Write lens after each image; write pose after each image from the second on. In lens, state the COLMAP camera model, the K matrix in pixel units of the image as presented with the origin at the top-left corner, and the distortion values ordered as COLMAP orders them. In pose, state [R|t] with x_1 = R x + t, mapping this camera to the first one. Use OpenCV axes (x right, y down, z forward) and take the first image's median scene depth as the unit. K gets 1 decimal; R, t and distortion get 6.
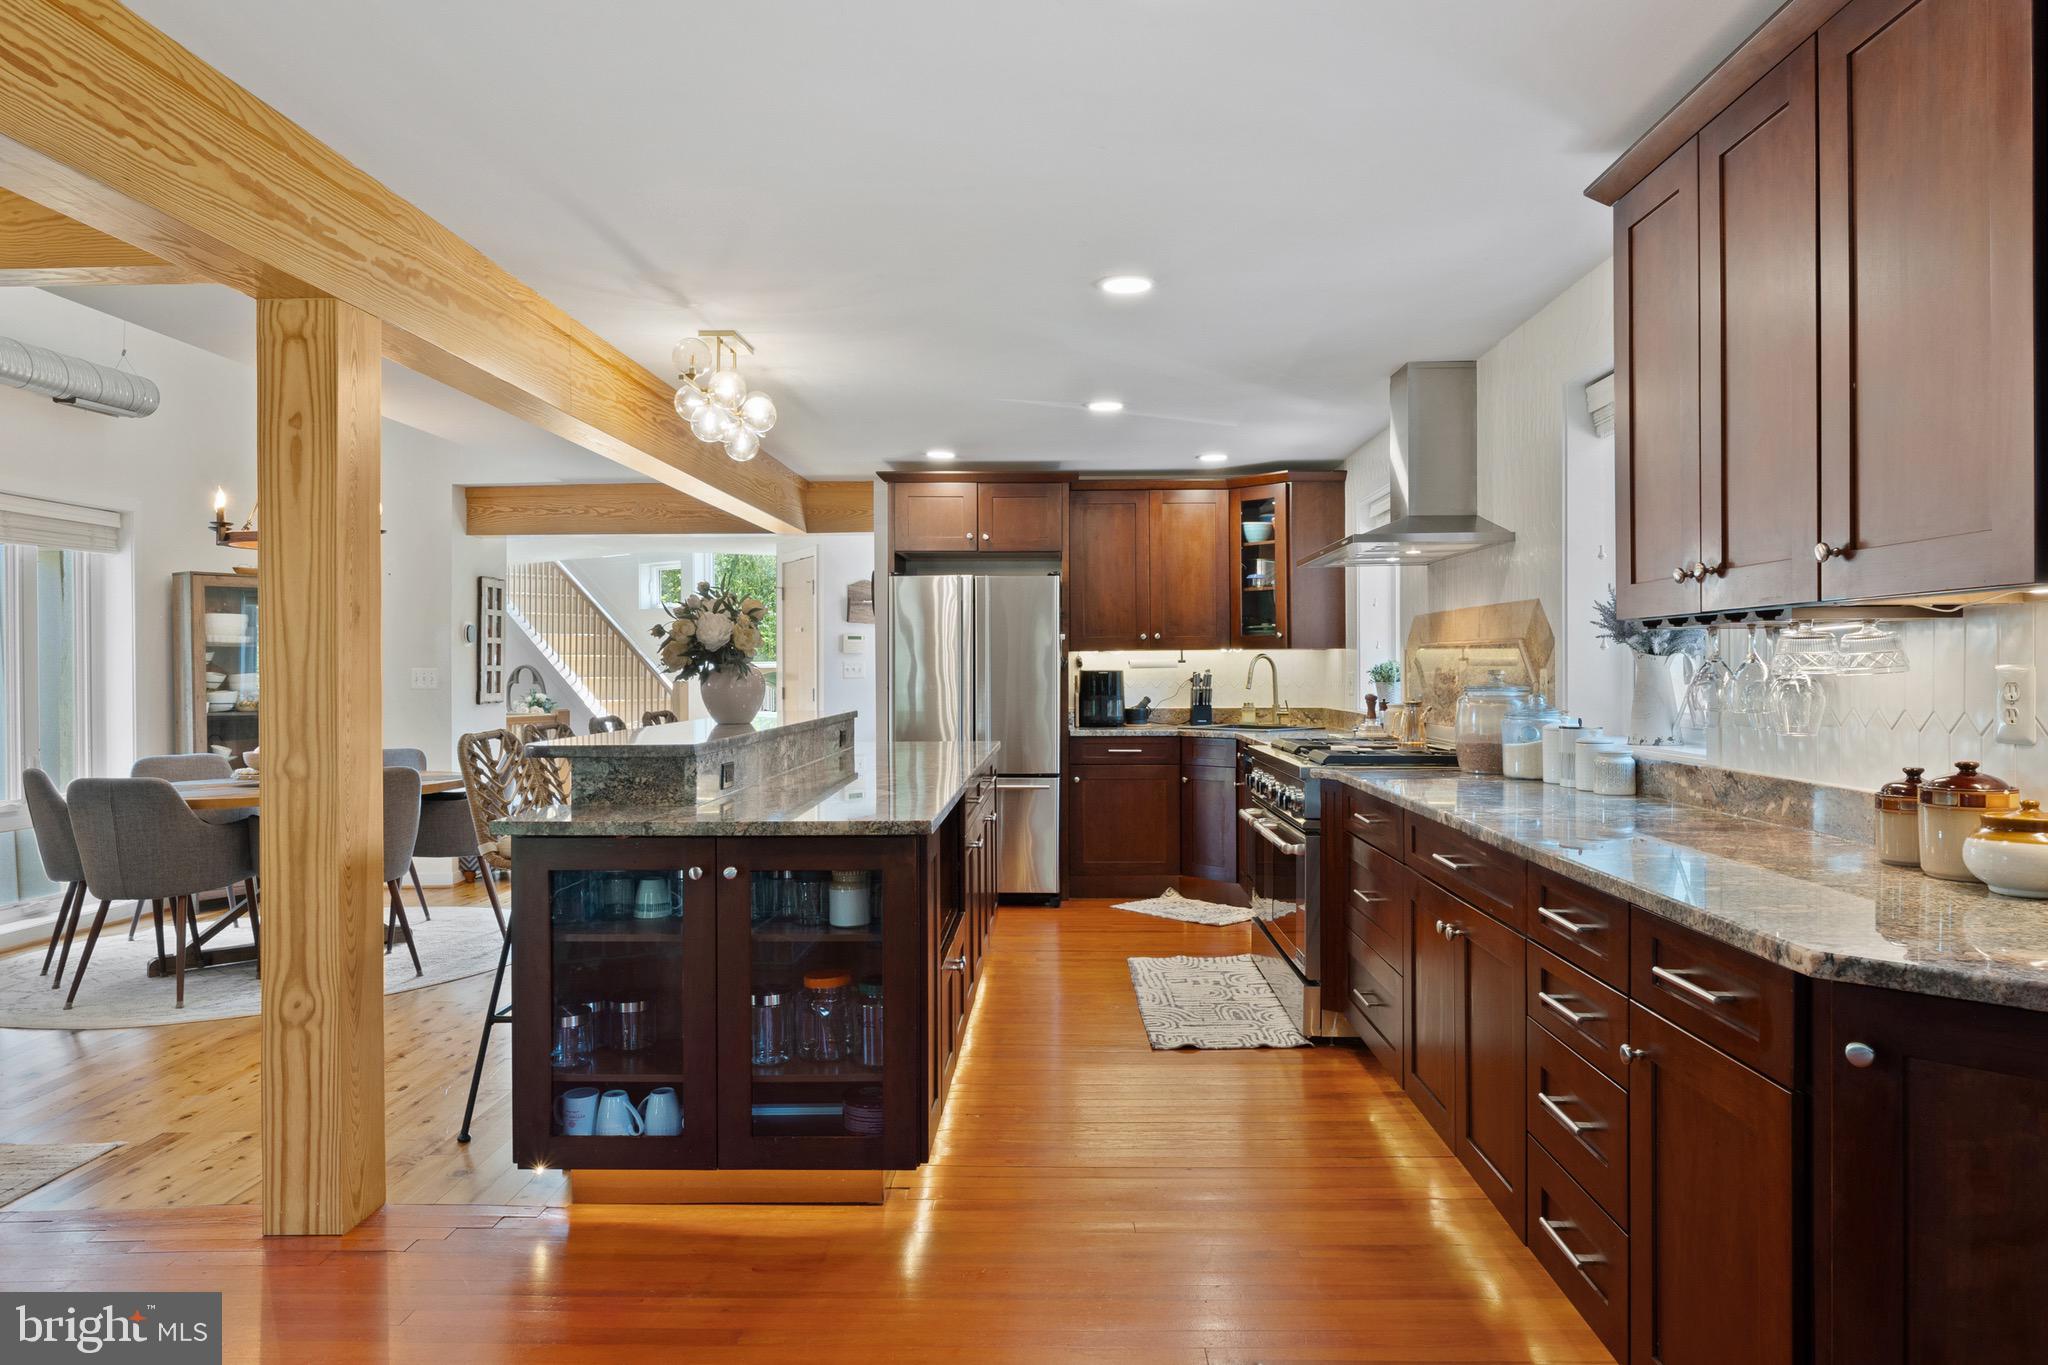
lens RADIAL K [[1276.0, 0, 1065.6], [0, 1276.0, 667.4], [0, 0, 1]] dist [-0.008499, 0.000489]
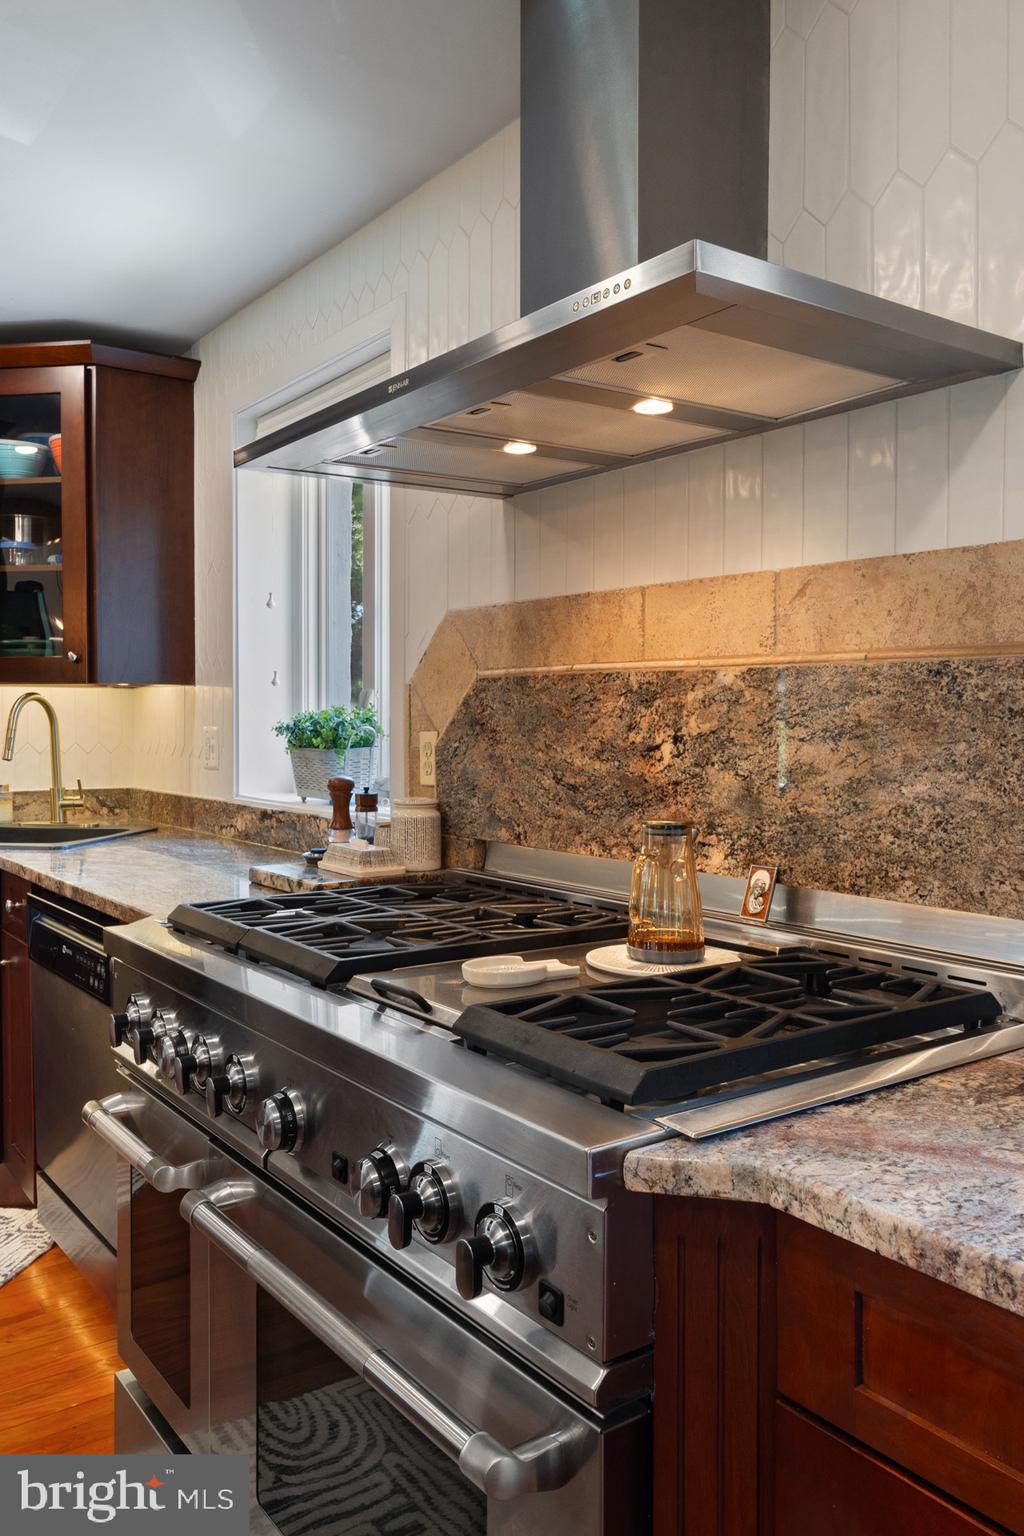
lens RADIAL K [[1190.7, 0, 502.2], [0, 1190.7, 731.8], [0, 0, 1]] dist [0.010586, 0.002064]
pose [[0.812027, -0.006630, 0.583582, 0.056763], [-0.001939, 0.999899, 0.014058, -0.004238], [-0.583617, -0.012547, 0.811932, 1.111566]]
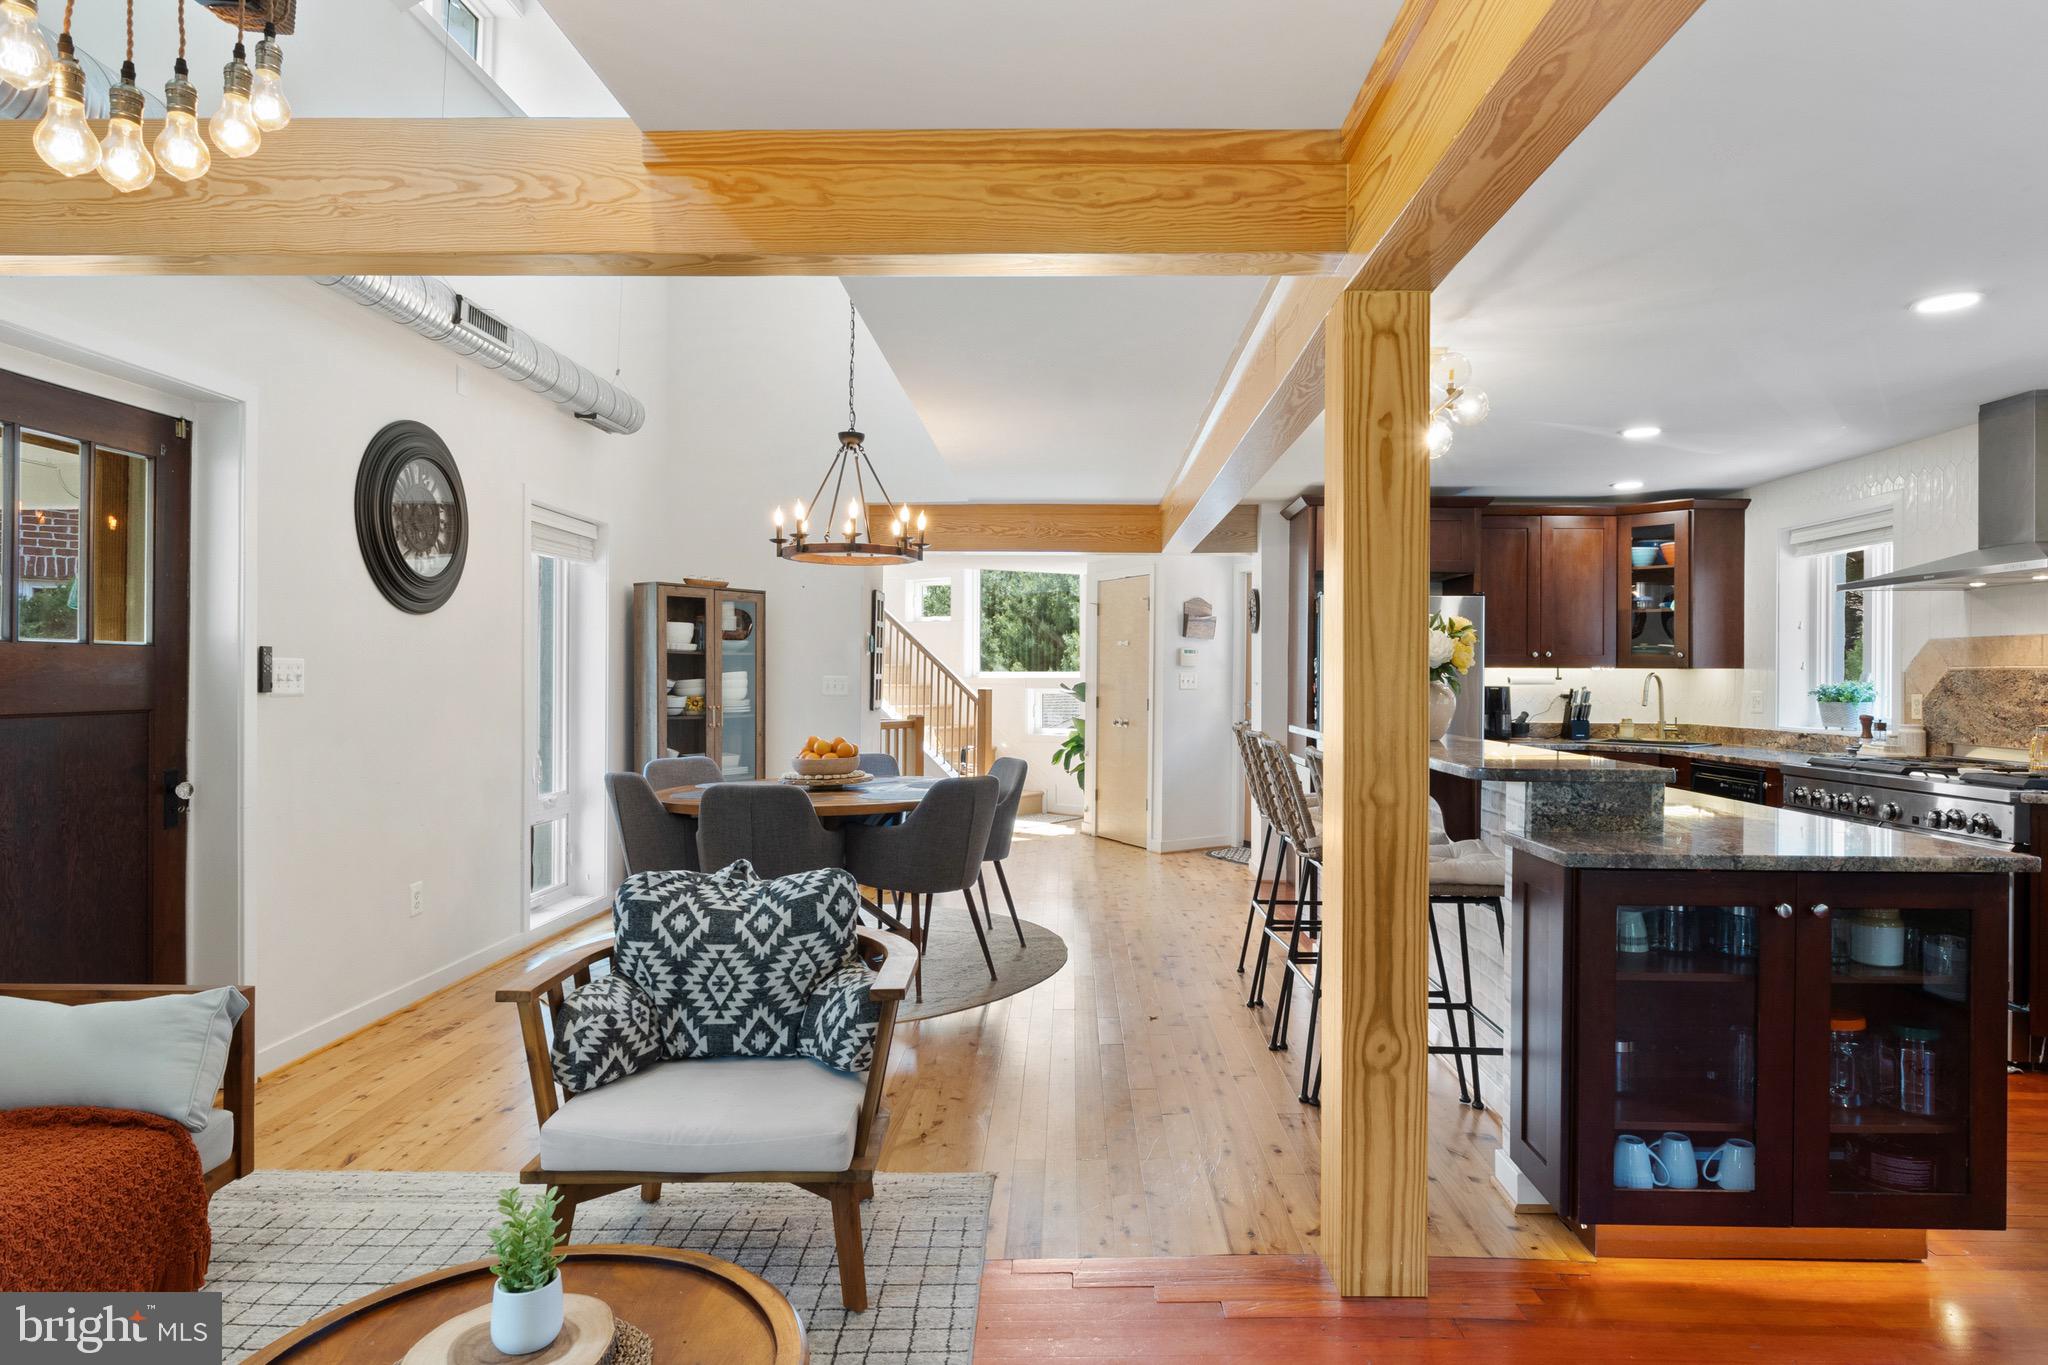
lens RADIAL K [[1130.4, 0, 1065.2], [0, 1130.4, 669.0], [0, 0, 1]] dist [-0.001519, -0.001324]
pose [[0.999880, 0.012625, -0.008973, -0.731762], [-0.012684, 0.999898, -0.006499, -0.003254], [0.008890, 0.006612, 0.999939, 0.149112]]
